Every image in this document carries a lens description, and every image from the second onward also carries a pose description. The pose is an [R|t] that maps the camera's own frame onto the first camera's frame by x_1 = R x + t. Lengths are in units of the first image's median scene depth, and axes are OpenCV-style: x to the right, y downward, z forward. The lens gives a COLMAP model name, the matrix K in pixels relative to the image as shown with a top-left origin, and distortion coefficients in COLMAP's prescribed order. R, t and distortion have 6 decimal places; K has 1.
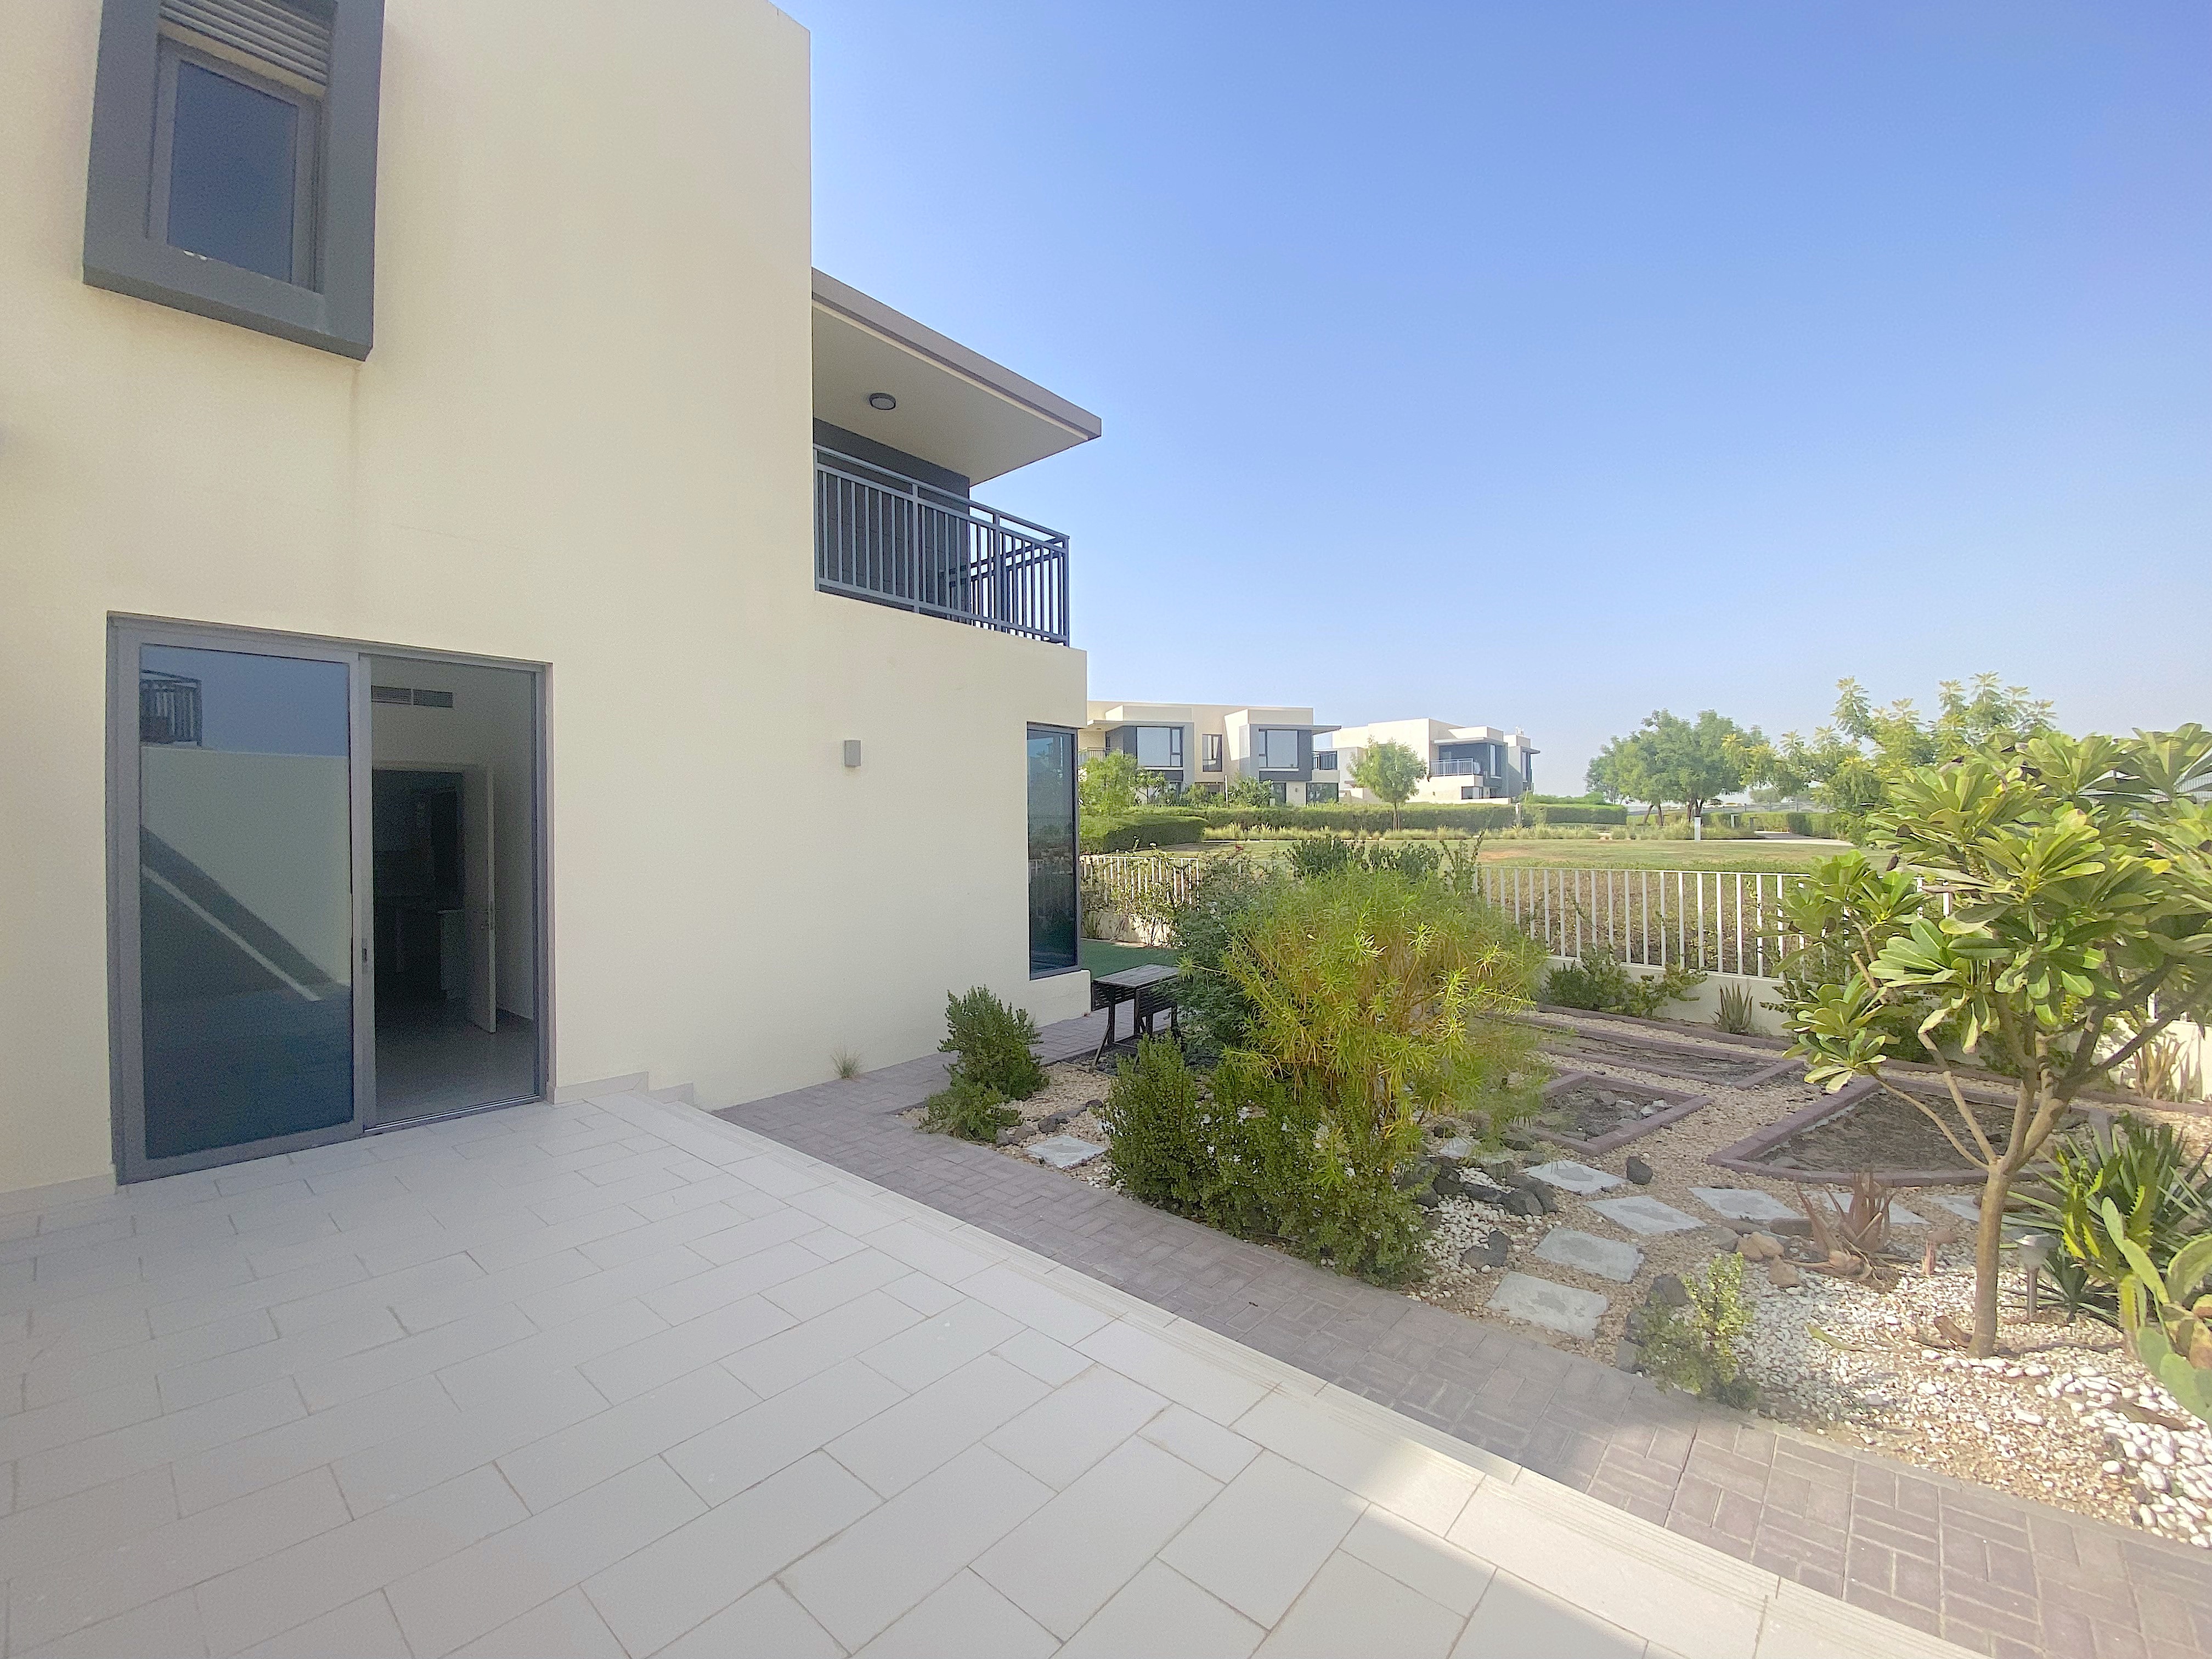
lens RADIAL K [[895.2, 0, 1114.6], [0, 895.2, 828.8], [0, 0, 1]] dist [-0.003214, -0.000313]
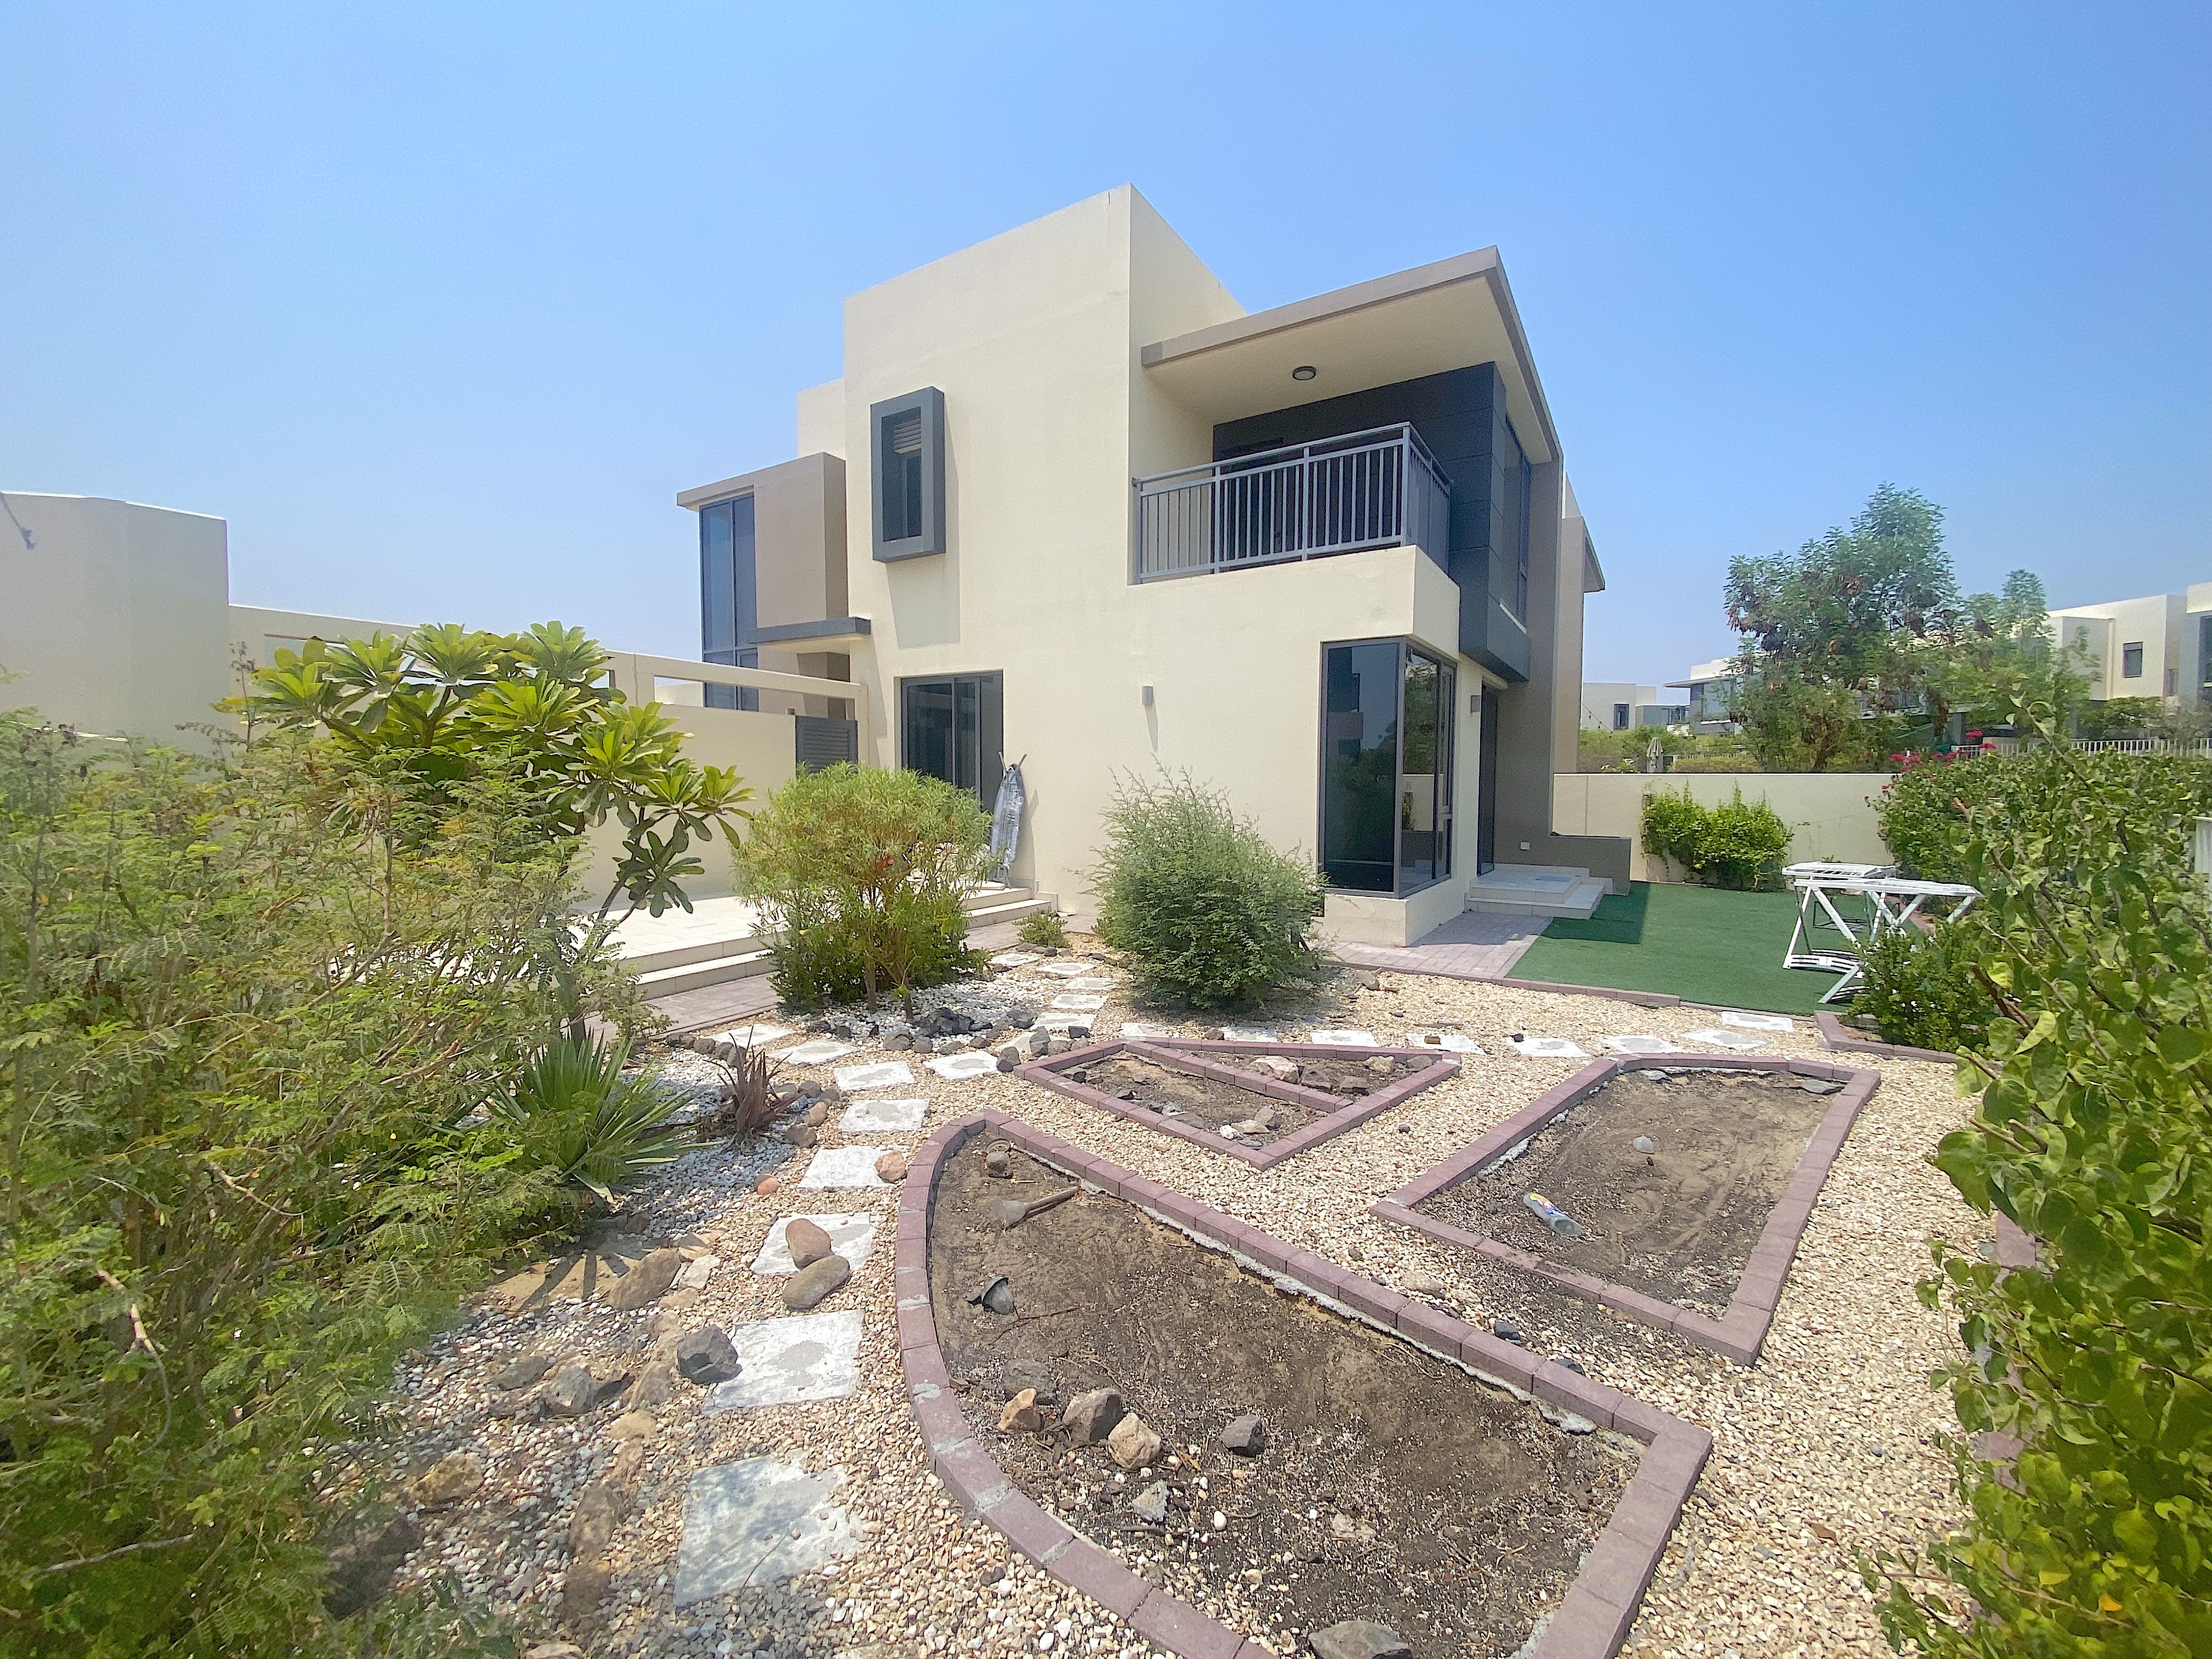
lens RADIAL K [[895.2, 0, 1111.9], [0, 895.2, 819.7], [0, 0, 1]] dist [-0.003214, -0.000313]
pose [[0.153192, 0.045369, -0.987154, 1.560131], [-0.017675, 0.998912, 0.043166, 0.074737], [0.988038, 0.010835, 0.153827, 1.042805]]
